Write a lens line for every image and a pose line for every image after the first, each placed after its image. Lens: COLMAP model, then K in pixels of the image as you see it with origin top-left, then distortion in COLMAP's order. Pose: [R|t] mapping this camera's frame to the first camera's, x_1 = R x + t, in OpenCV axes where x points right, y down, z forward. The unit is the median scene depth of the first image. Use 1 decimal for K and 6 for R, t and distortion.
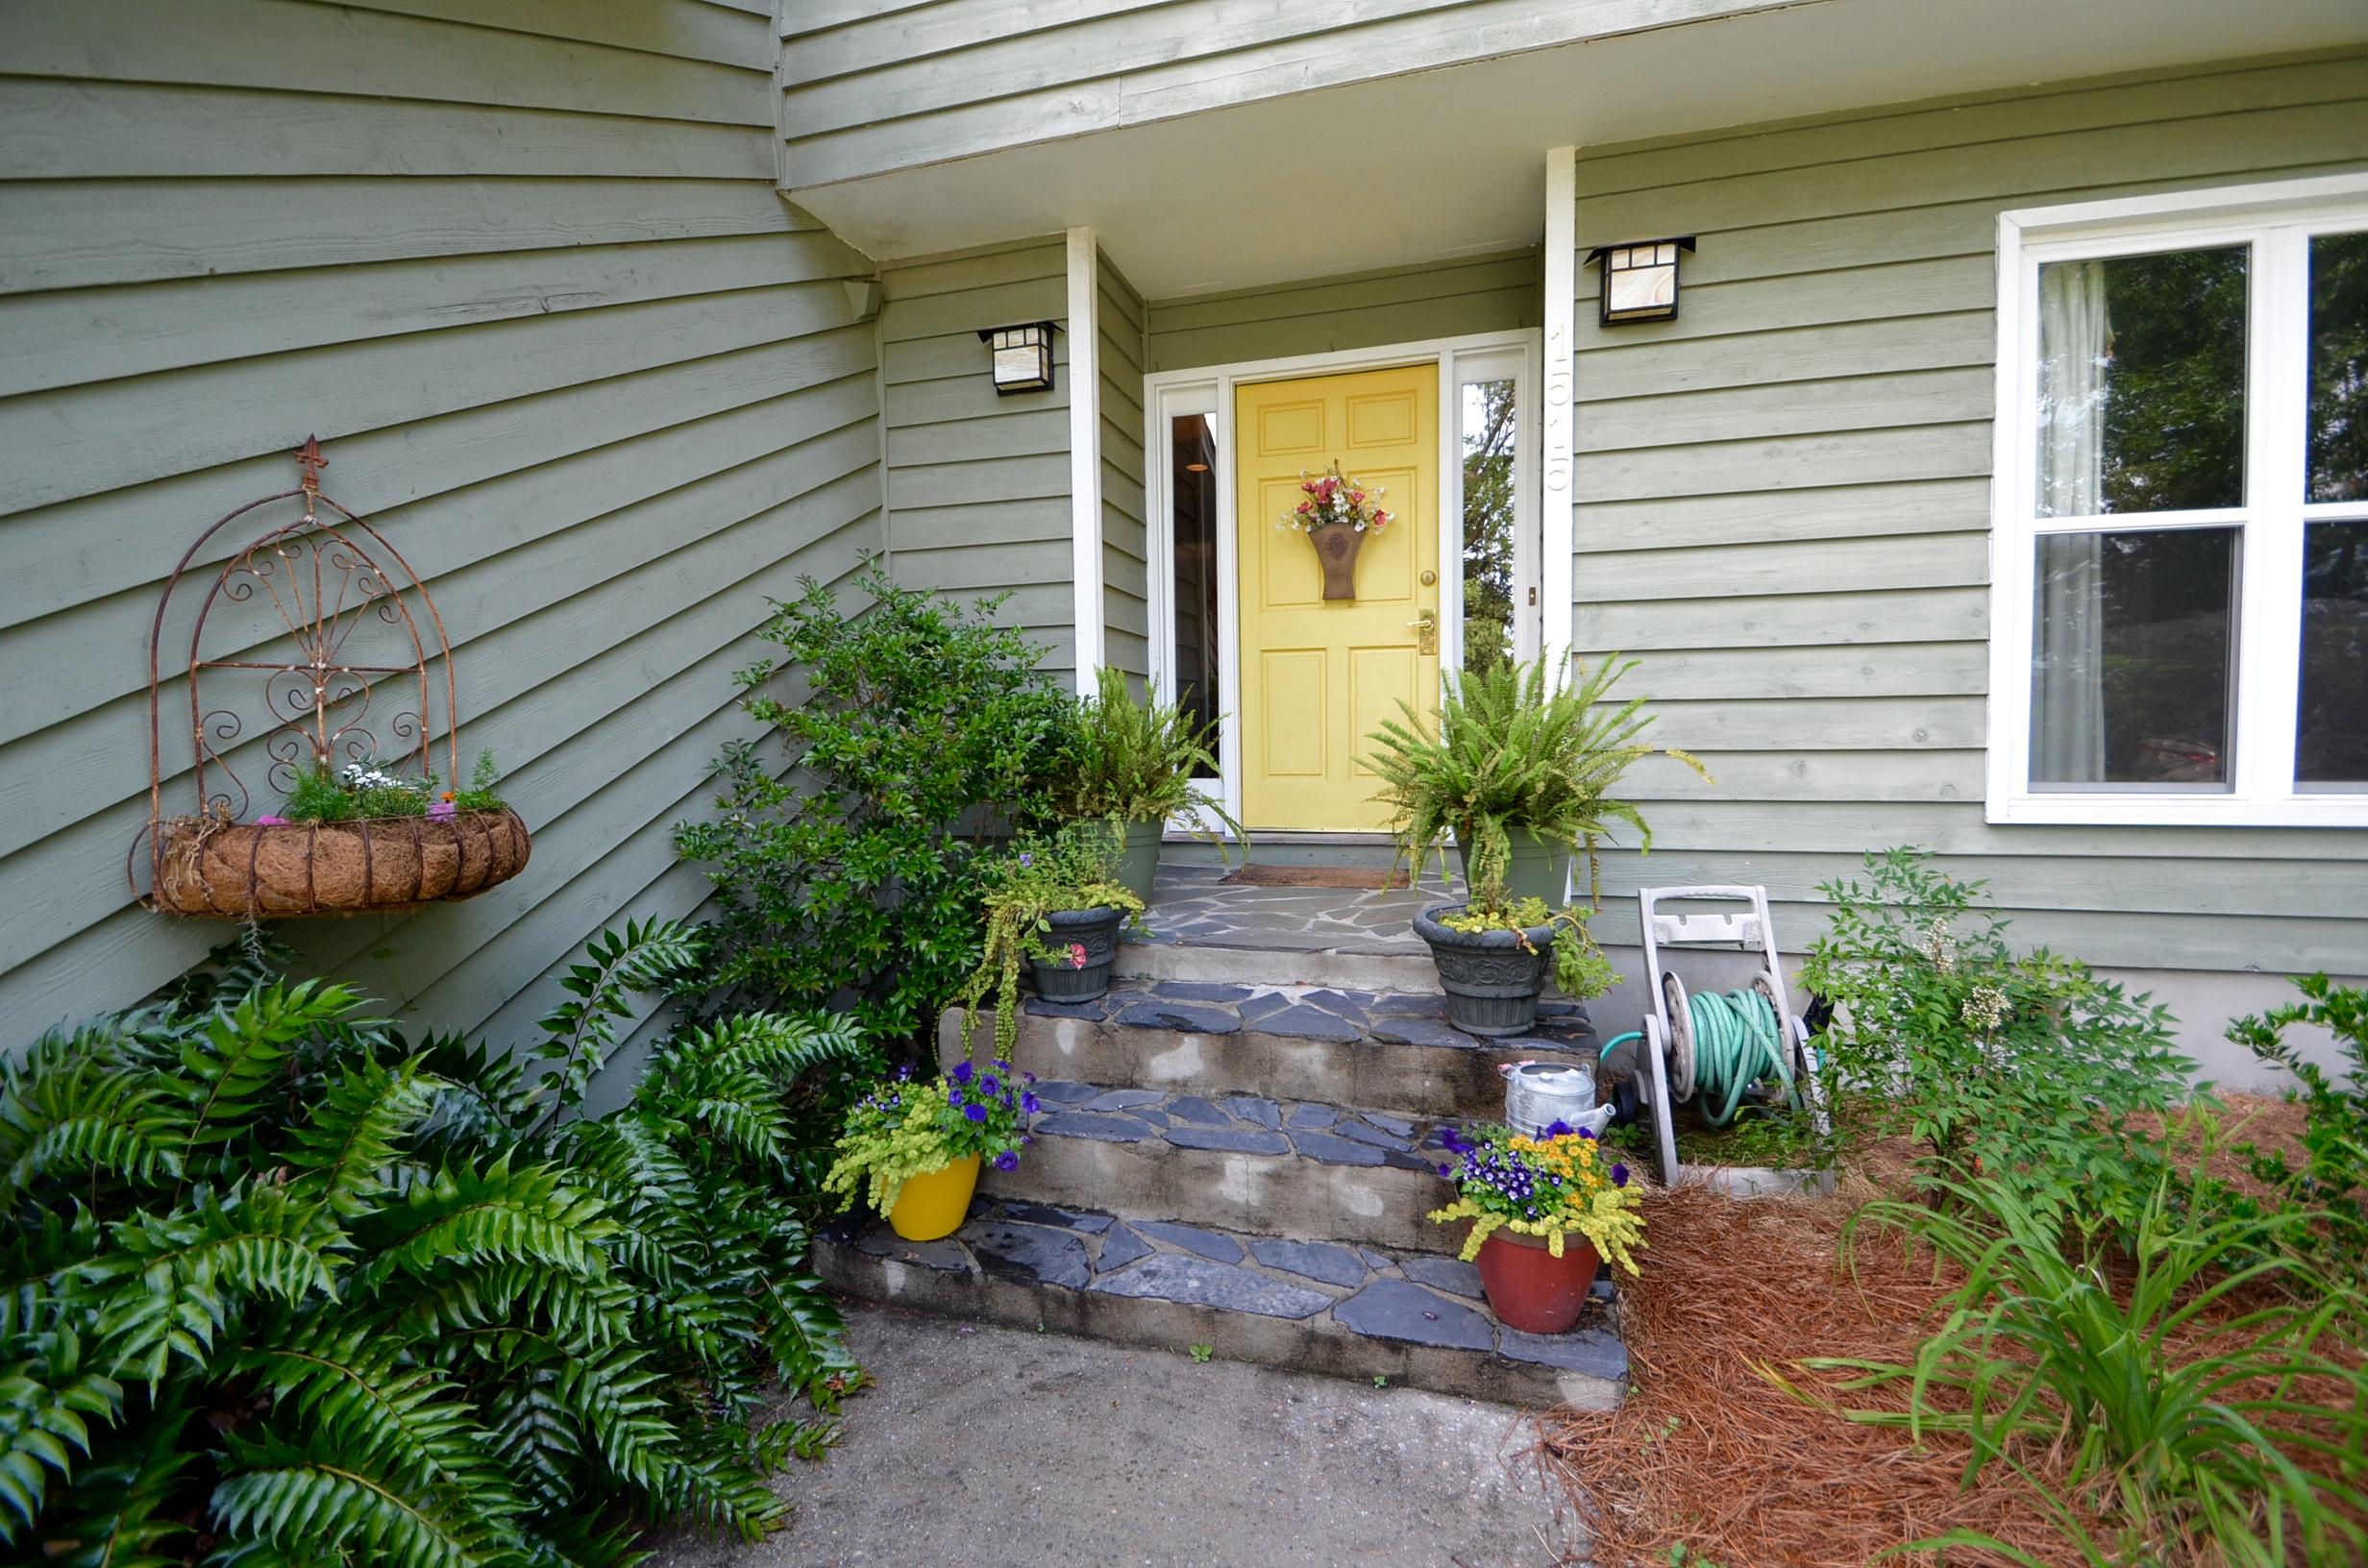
lens RADIAL K [[1030.3, 0, 1209.6], [0, 1030.3, 782.0], [0, 0, 1]] dist [-0.001836, -0.009130]
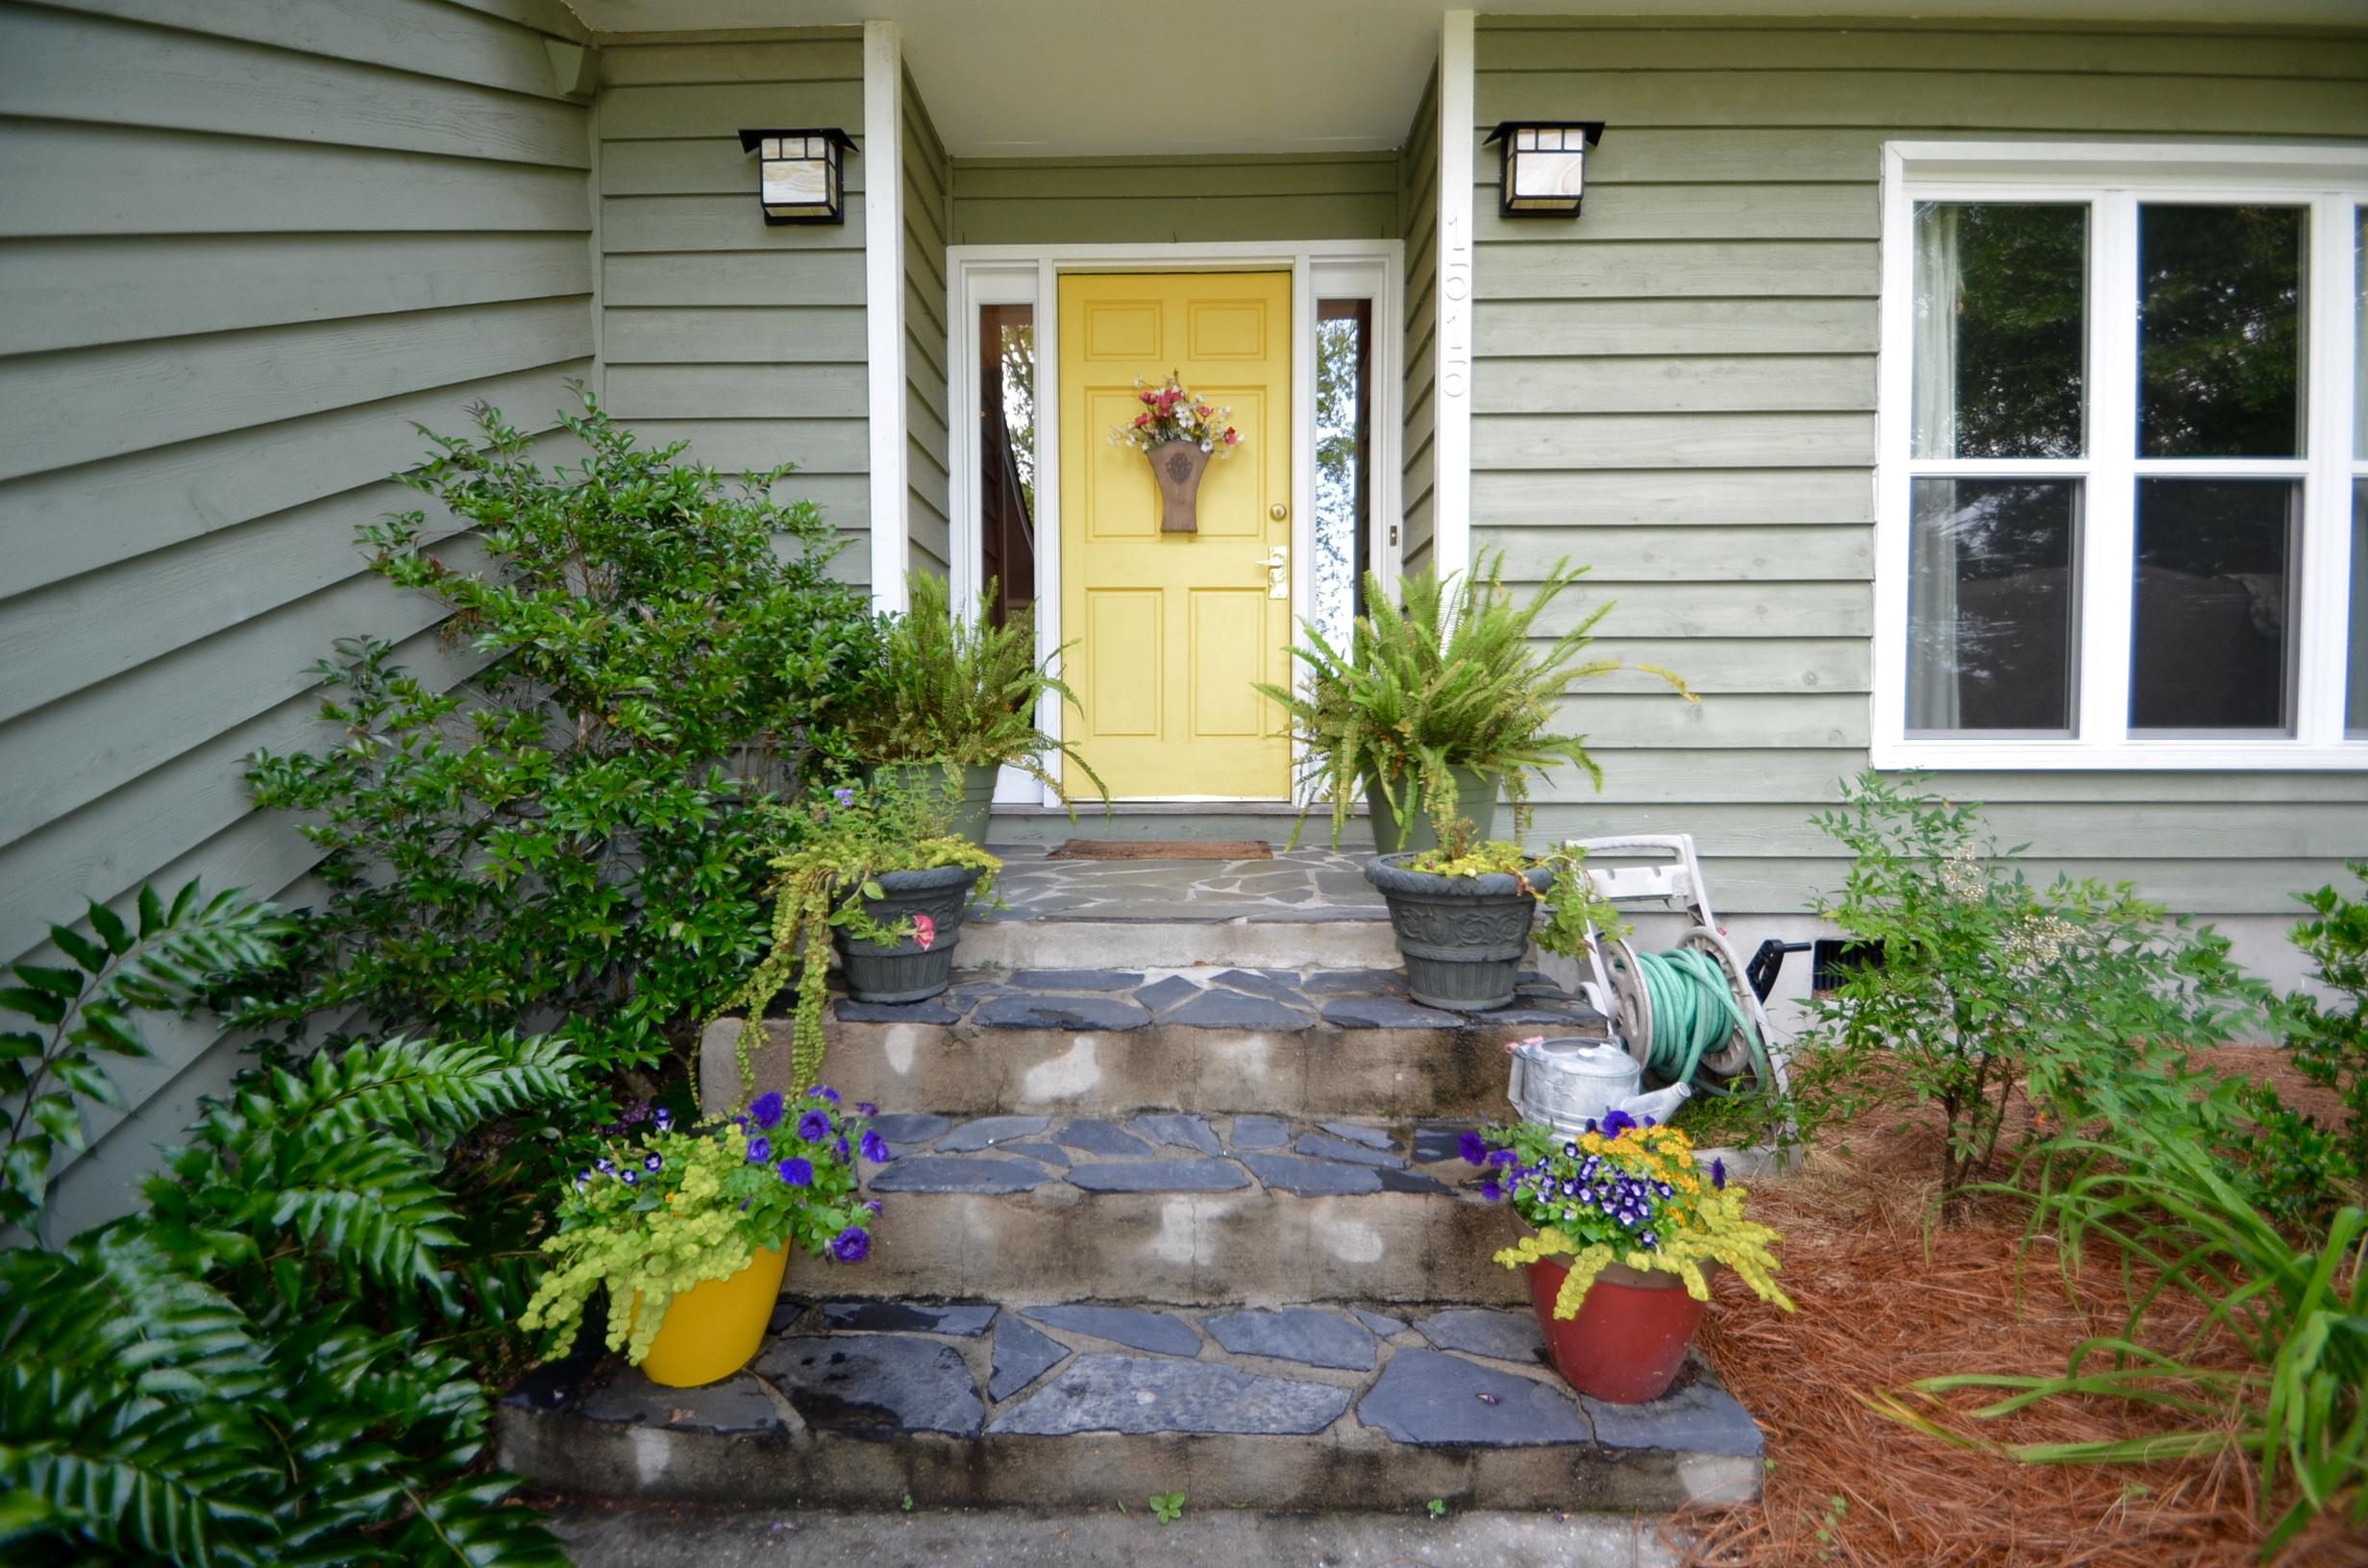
lens RADIAL K [[1030.3, 0, 1206.6], [0, 1030.3, 776.3], [0, 0, 1]] dist [-0.001836, -0.009130]
pose [[0.967724, 0.000489, 0.252010, -0.104154], [0.004688, 0.999790, -0.019946, 0.068289], [-0.251967, 0.020483, 0.967519, 0.237225]]
